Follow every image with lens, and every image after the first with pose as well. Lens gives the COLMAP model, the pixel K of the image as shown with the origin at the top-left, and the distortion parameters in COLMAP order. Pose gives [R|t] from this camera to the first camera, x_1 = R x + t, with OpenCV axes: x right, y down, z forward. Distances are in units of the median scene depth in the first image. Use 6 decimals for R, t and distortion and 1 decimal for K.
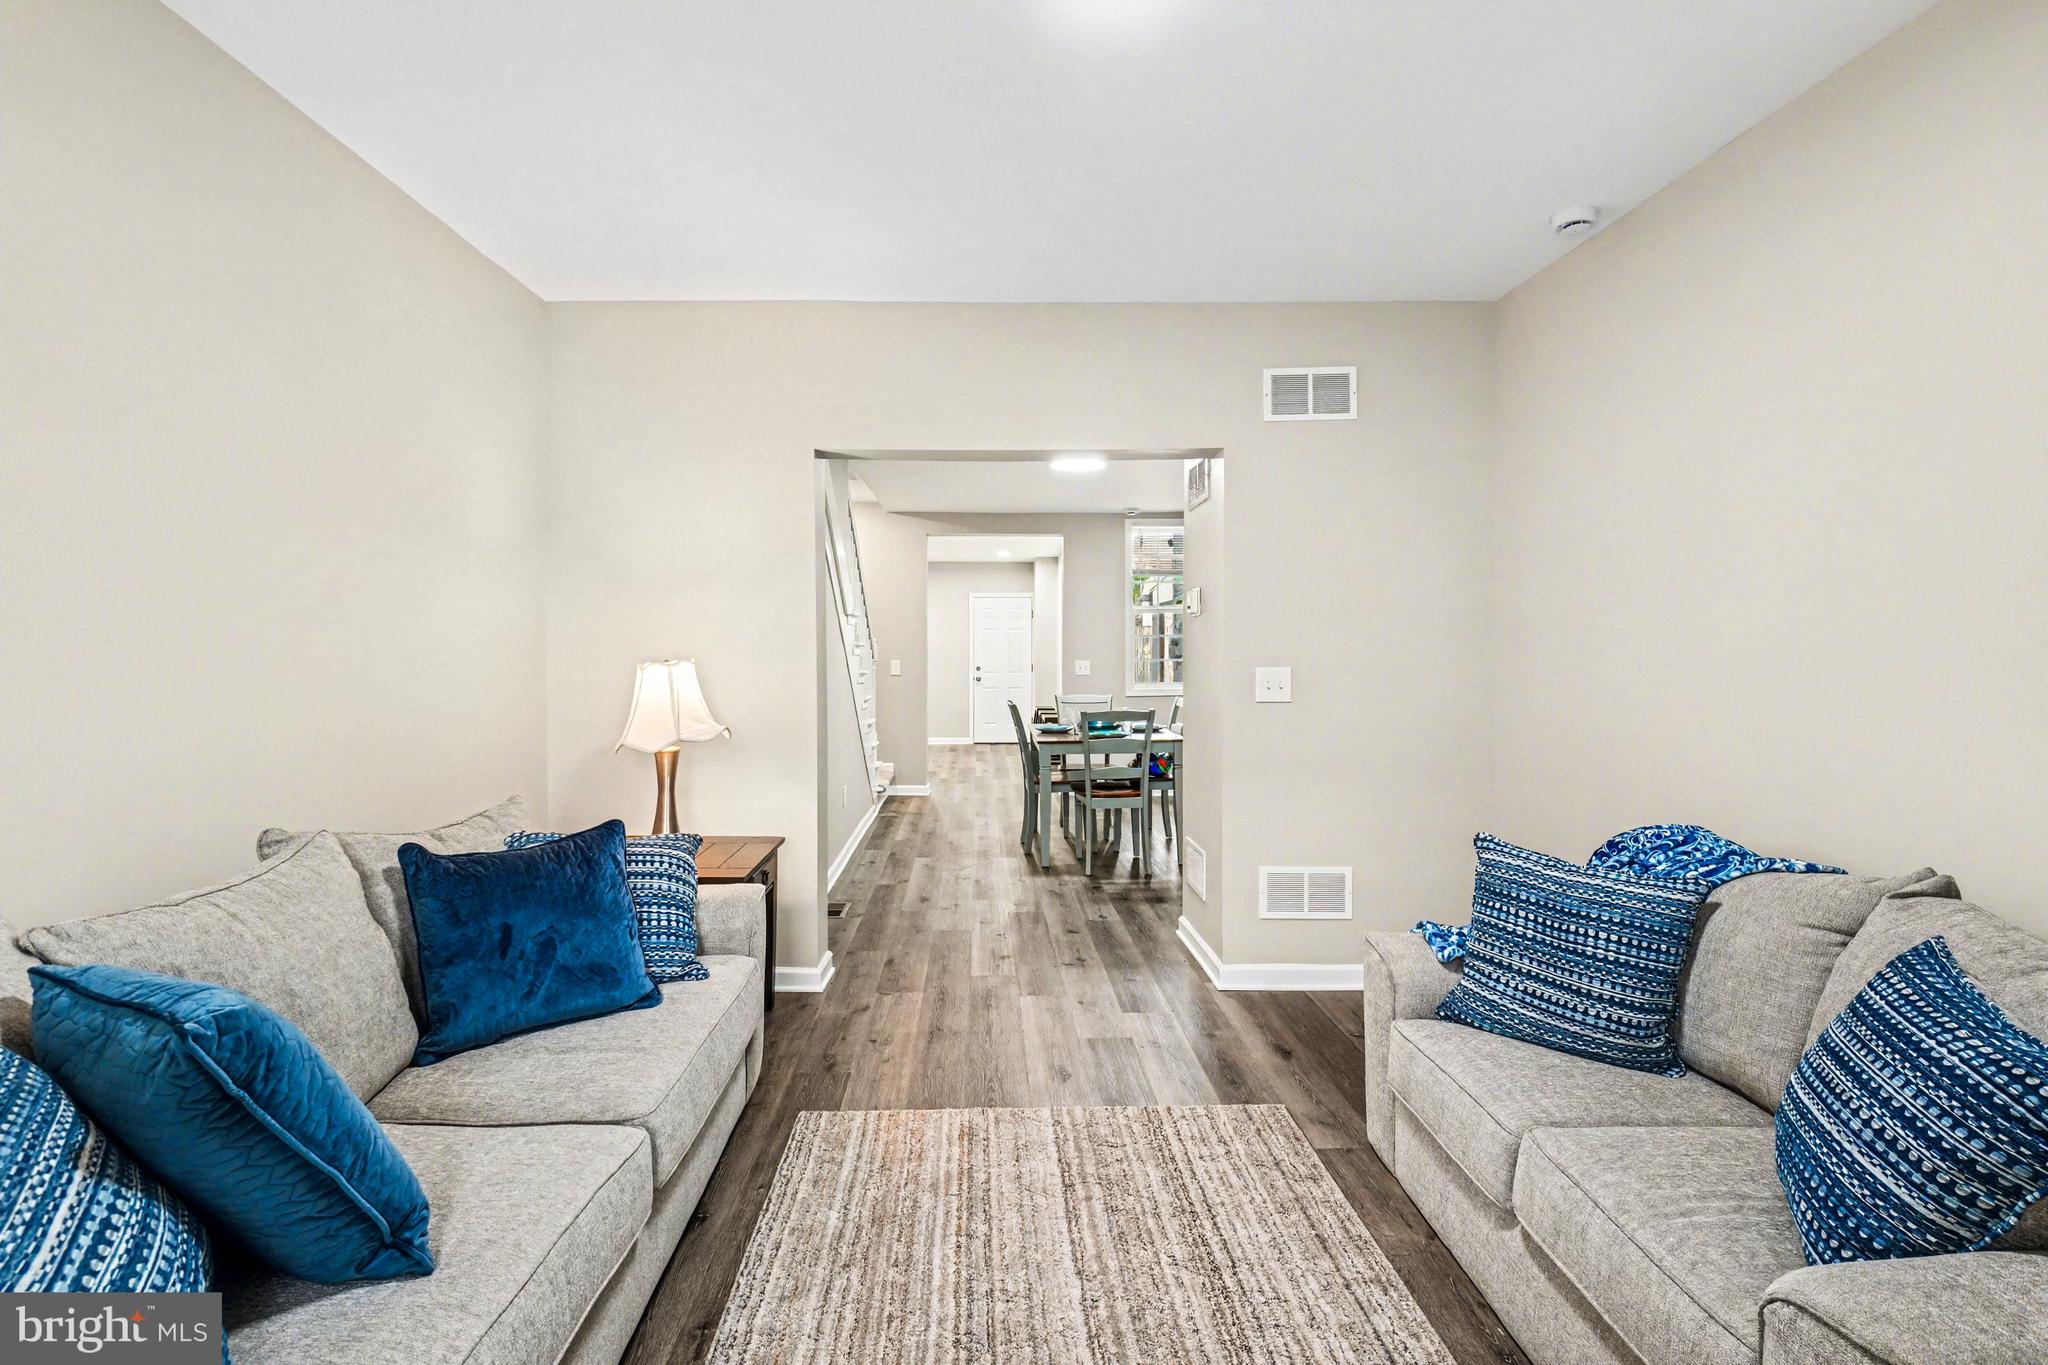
lens RADIAL K [[962.8, 0, 1023.8], [0, 962.8, 676.0], [0, 0, 1]] dist [-0.035944, -0.000484]
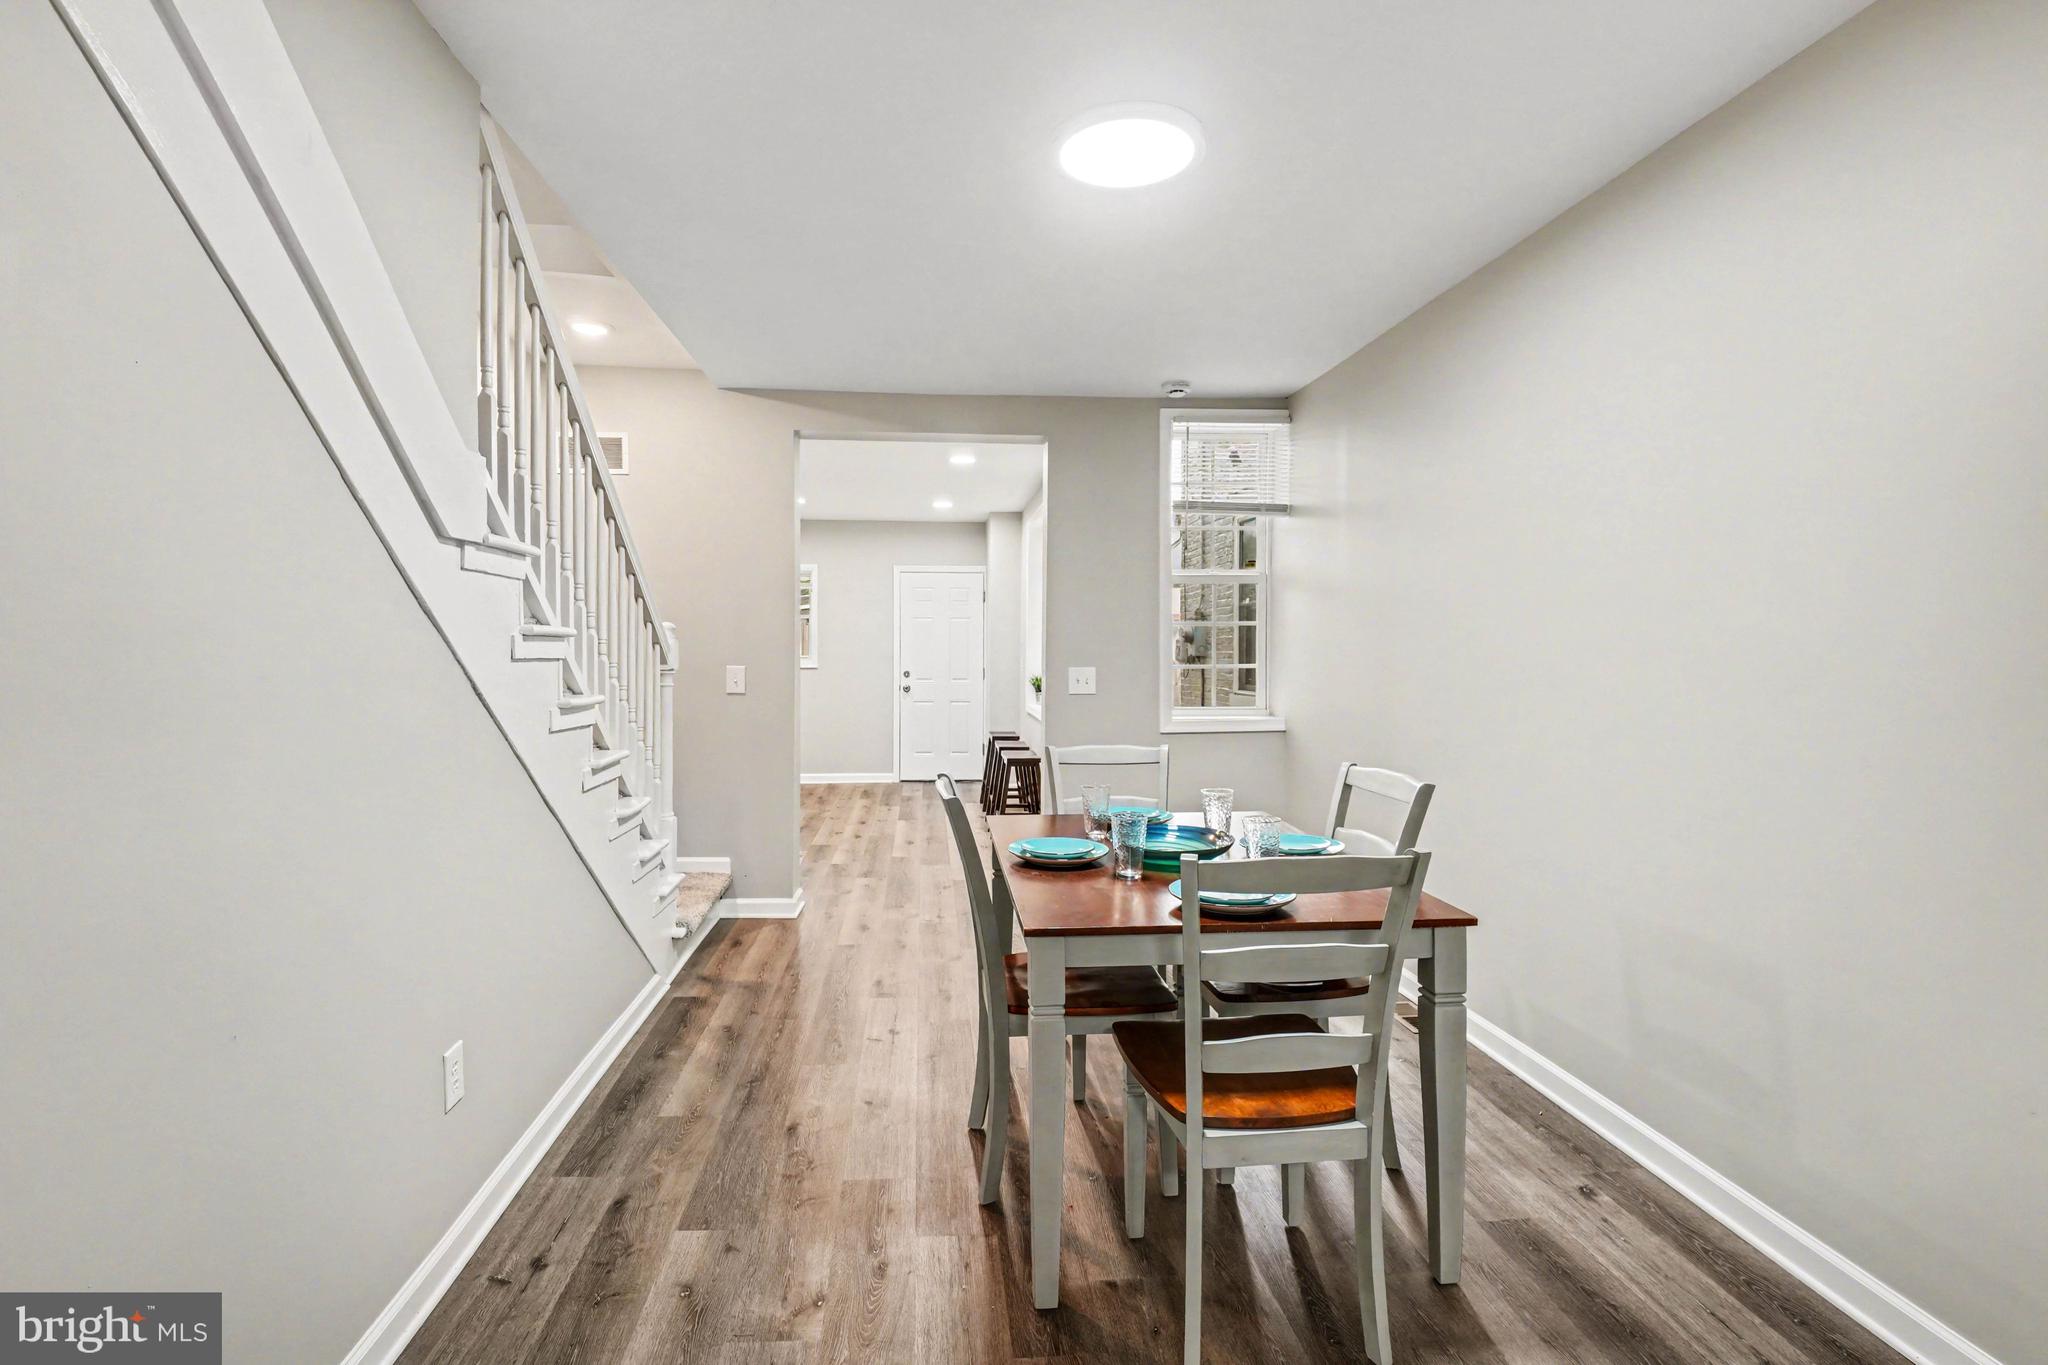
lens RADIAL K [[962.8, 0, 1024.7], [0, 962.8, 671.4], [0, 0, 1]] dist [-0.035944, -0.000484]
pose [[0.998324, 0.004521, 0.057701, -0.002839], [-0.004330, 0.999985, -0.003431, -0.011960], [-0.057716, 0.003176, 0.998328, 0.455047]]
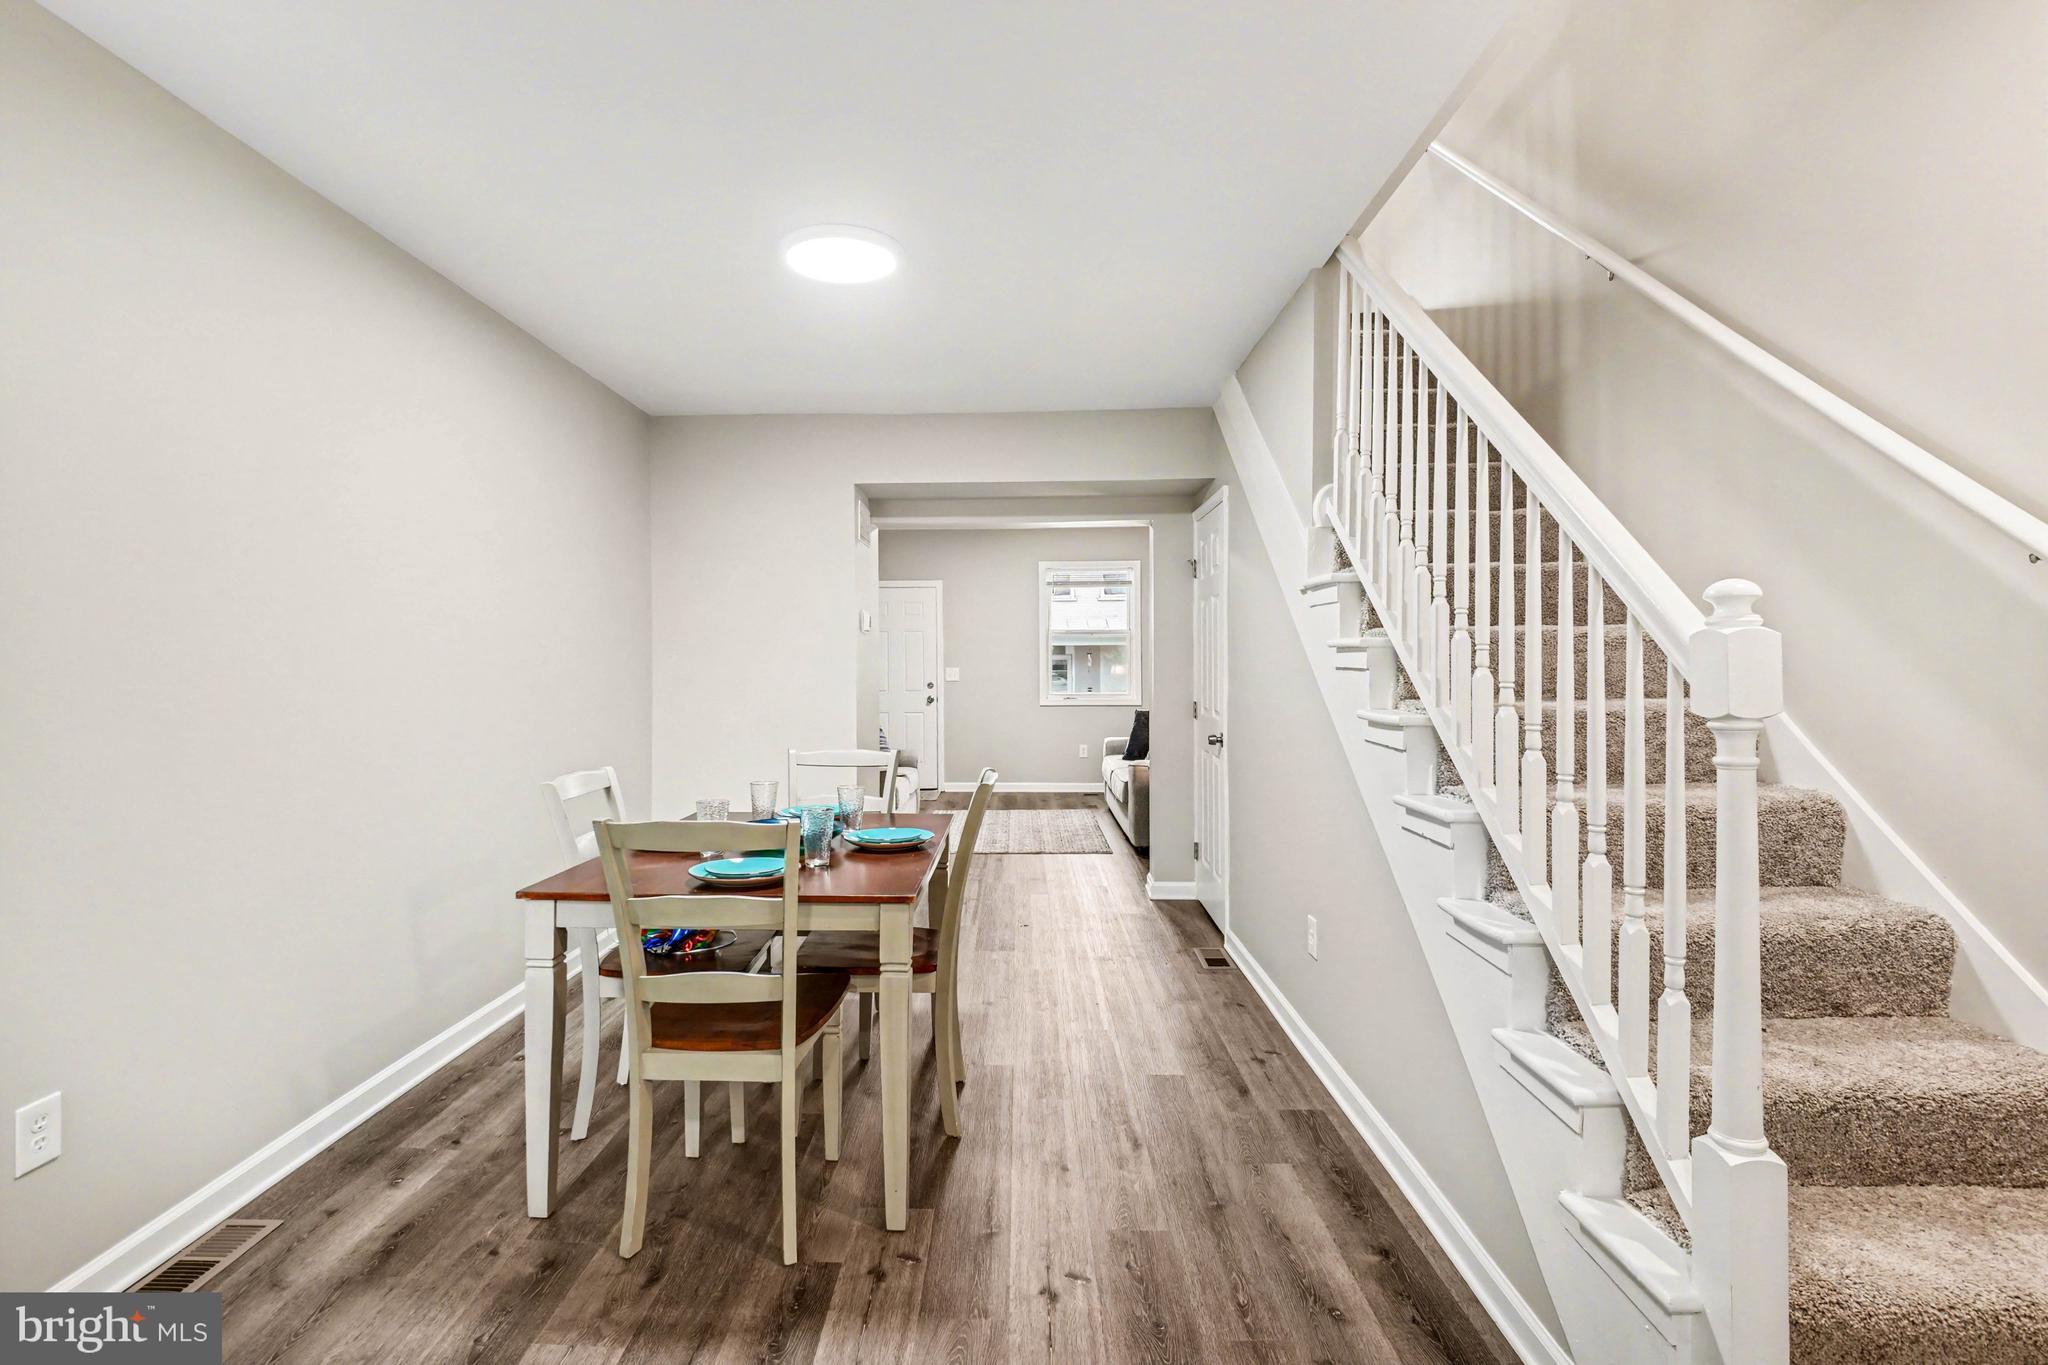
lens RADIAL K [[962.8, 0, 1018.7], [0, 962.8, 674.5], [0, 0, 1]] dist [-0.035944, -0.000484]
pose [[-0.998723, 0.002656, 0.050454, -0.036135], [0.004564, 0.999277, 0.037736, -0.026128], [-0.050318, 0.037919, -0.998013, 1.047826]]
